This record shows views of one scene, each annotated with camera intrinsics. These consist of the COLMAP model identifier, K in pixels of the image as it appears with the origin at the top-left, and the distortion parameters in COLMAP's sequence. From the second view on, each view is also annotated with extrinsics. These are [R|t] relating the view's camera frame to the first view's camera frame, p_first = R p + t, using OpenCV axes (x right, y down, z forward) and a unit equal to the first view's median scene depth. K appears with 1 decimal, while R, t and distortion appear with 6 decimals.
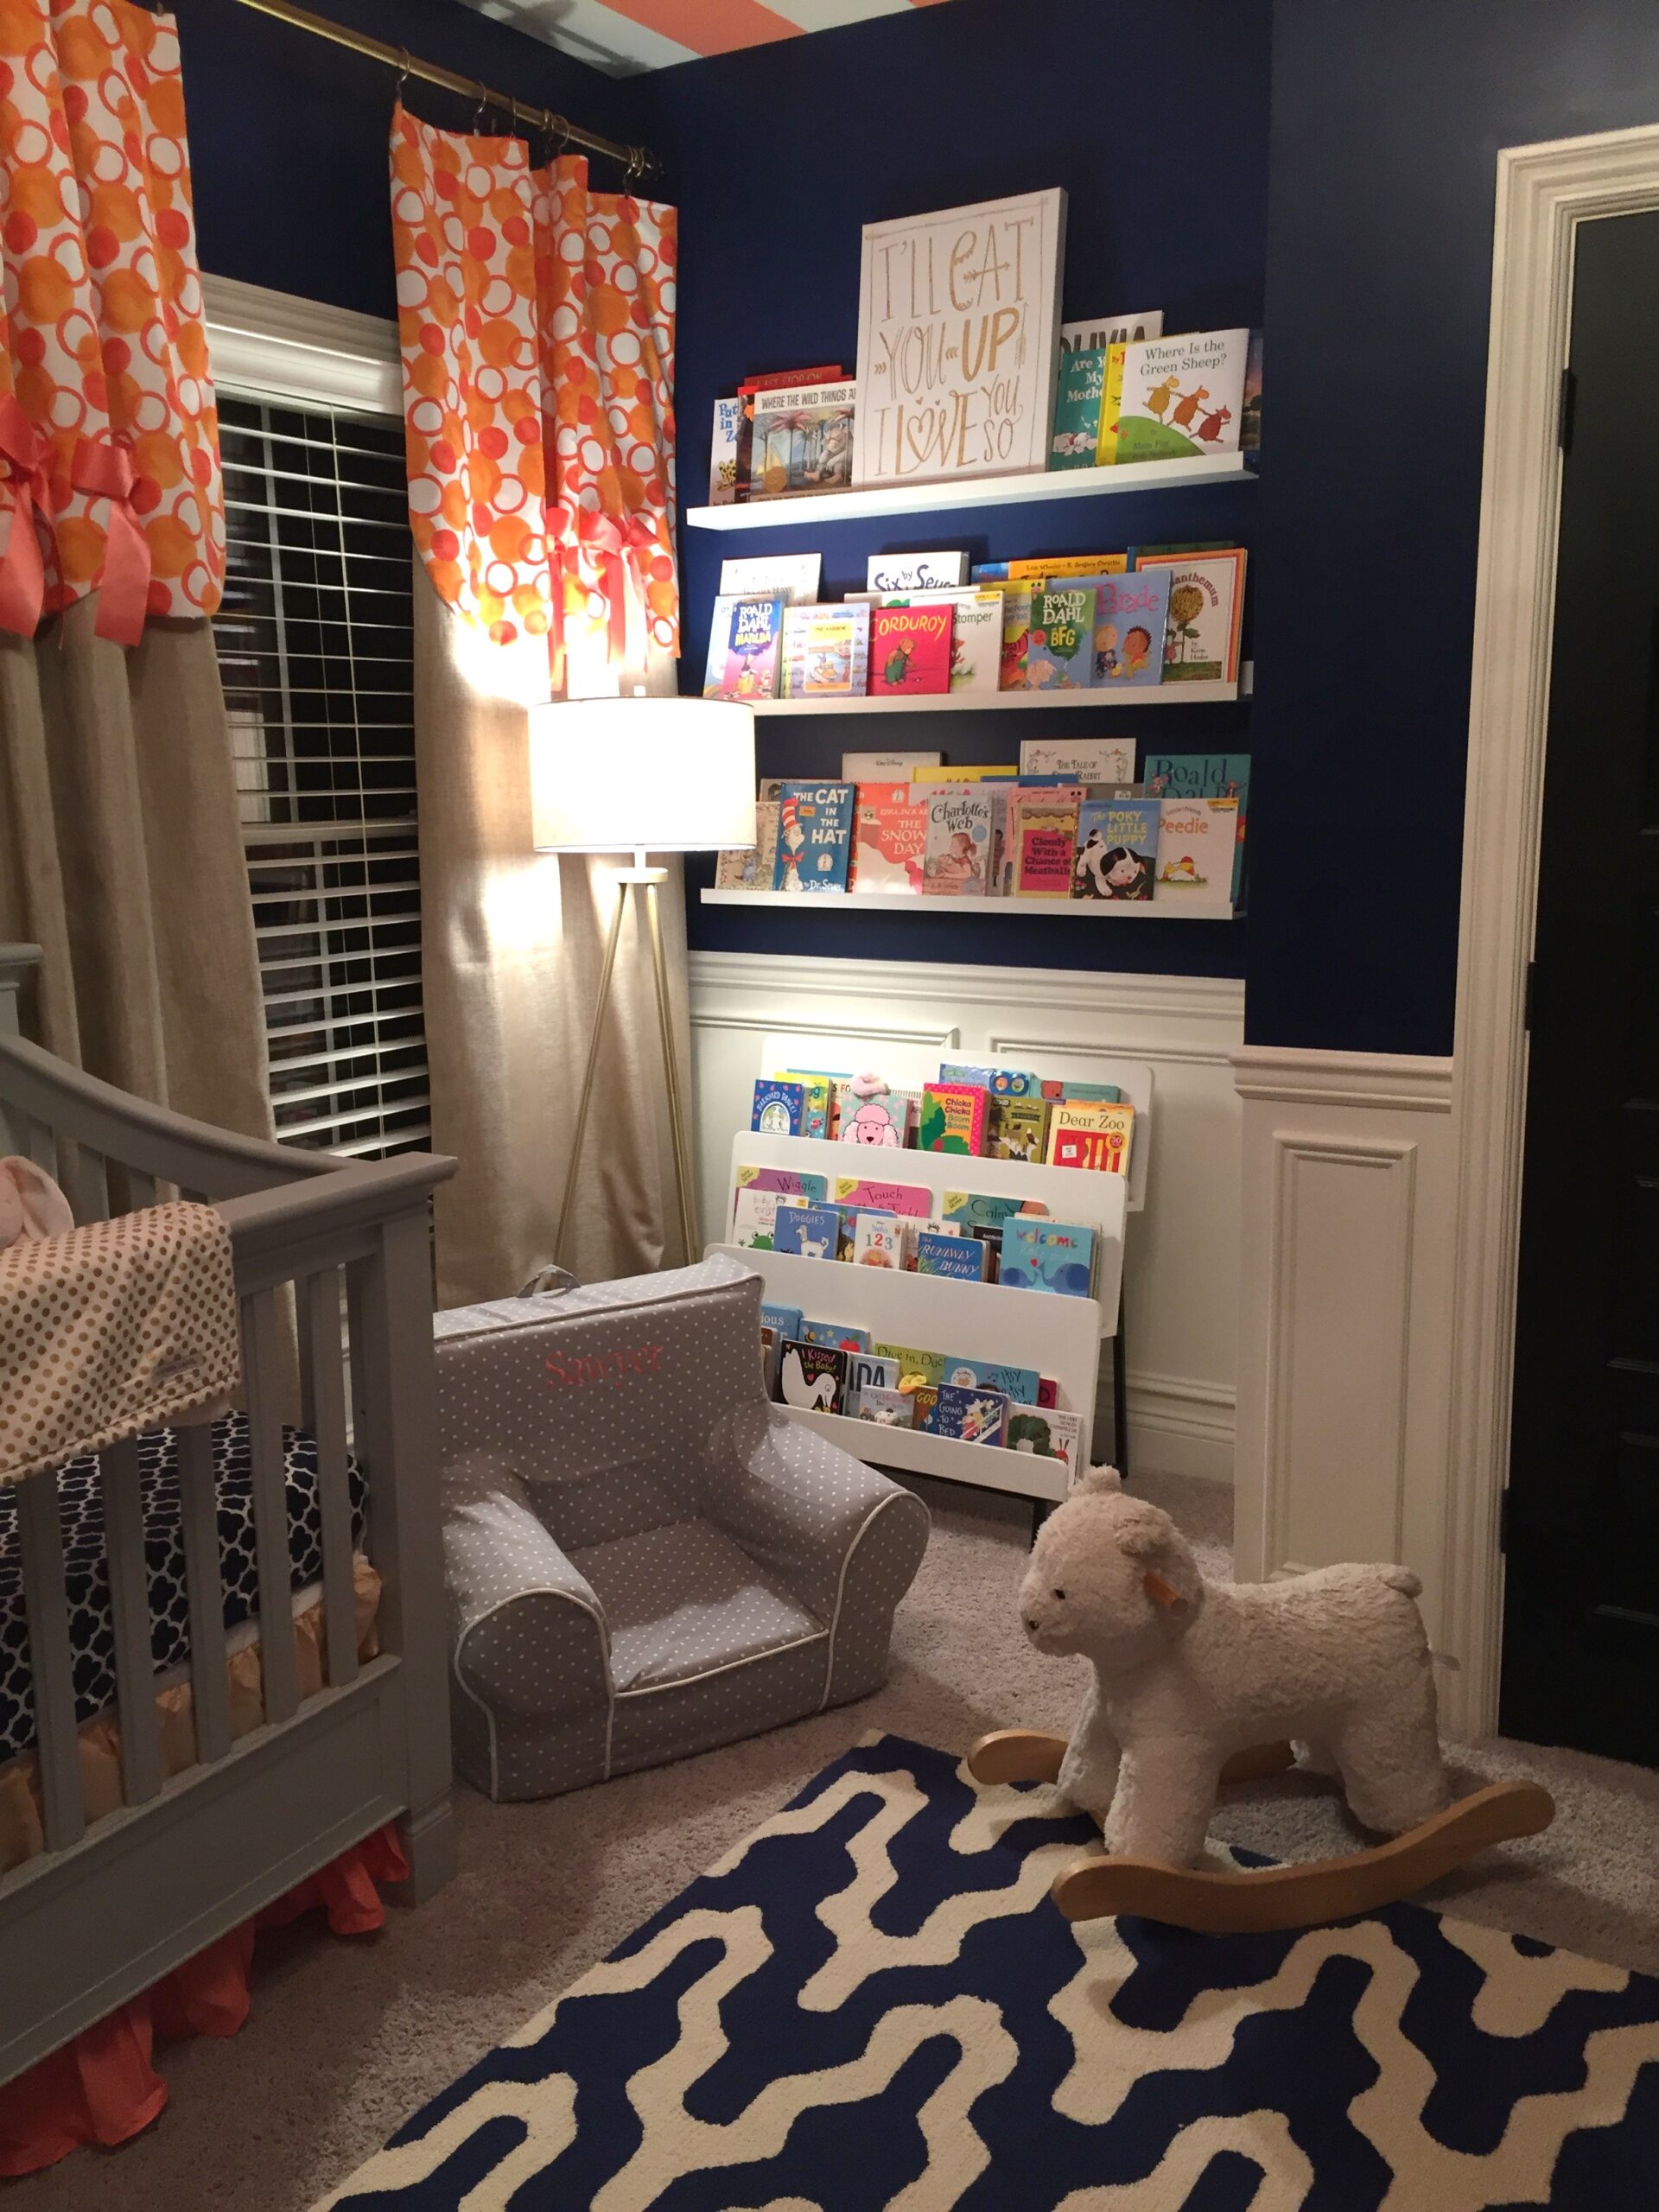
lens RADIAL K [[1875.1, 0, 826.1], [0, 1875.1, 1101.8], [0, 0, 1]] dist [0.087917, -0.107542]
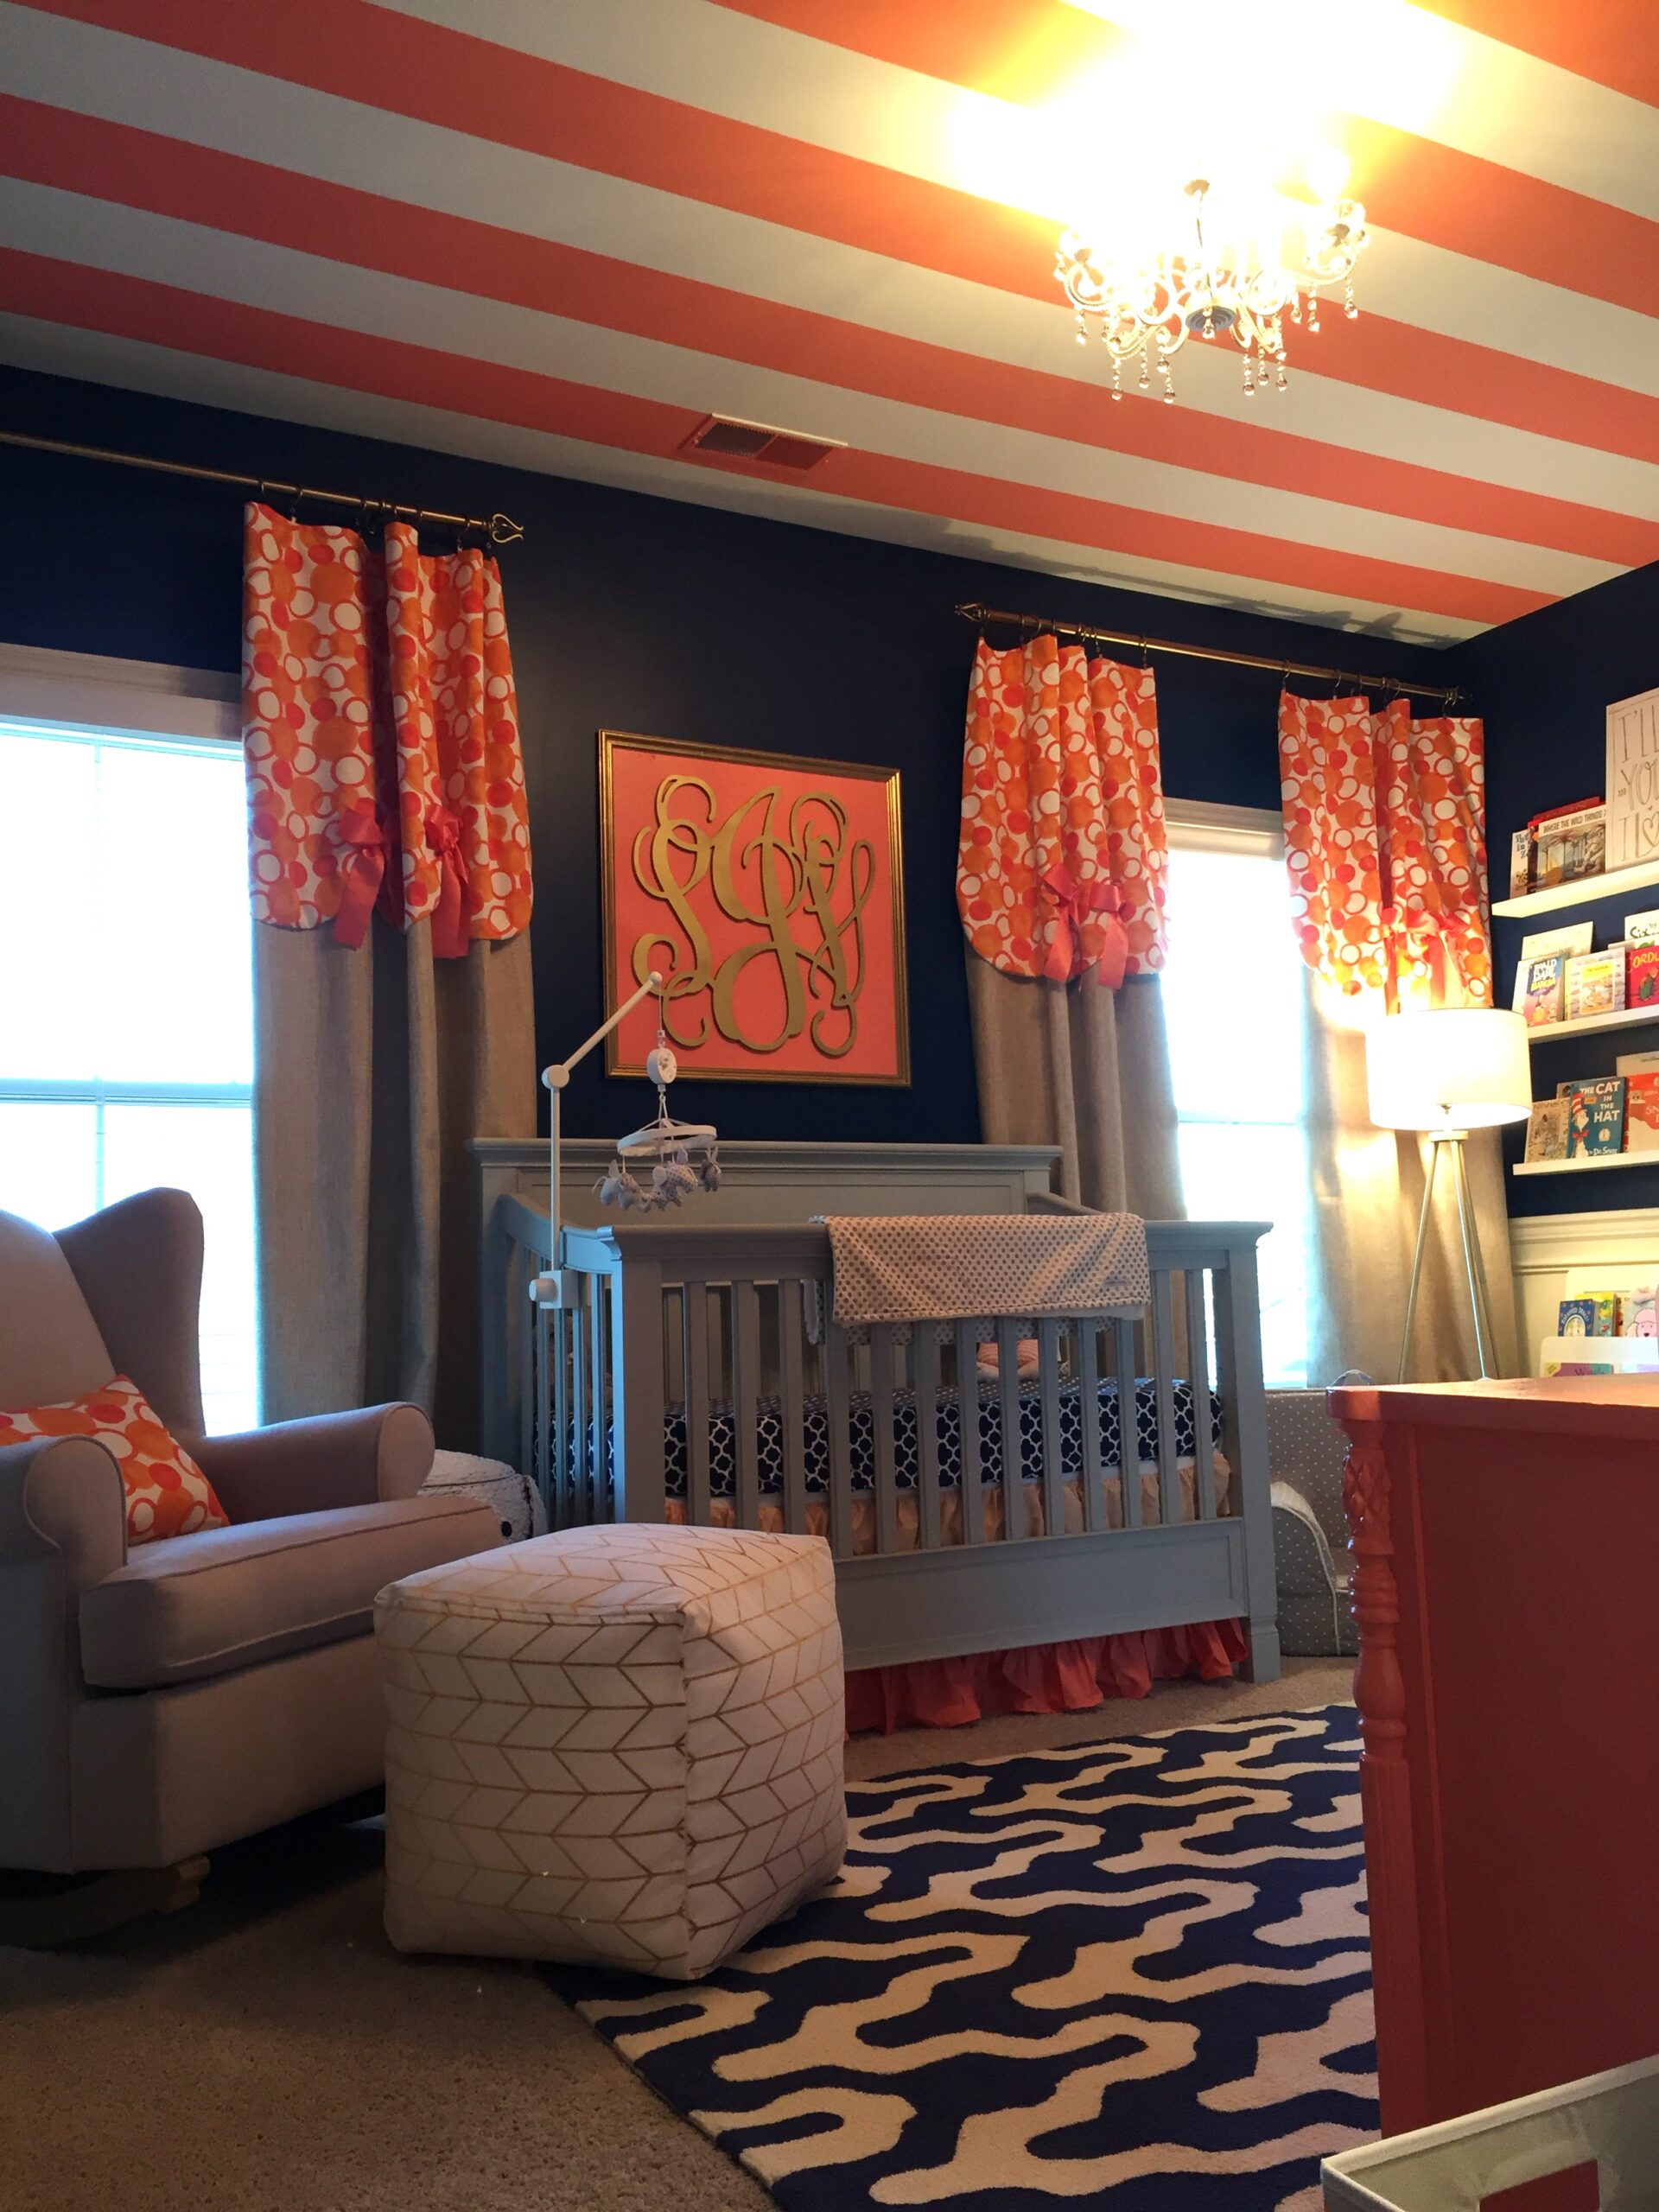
lens RADIAL K [[1875.1, 0, 836.6], [0, 1875.1, 1105.5], [0, 0, 1]] dist [0.087917, -0.107542]
pose [[0.868498, -0.068875, -0.490885, 0.214292], [-0.069947, 0.963362, -0.258921, 0.274177], [0.490733, 0.259208, 0.831860, -0.461431]]
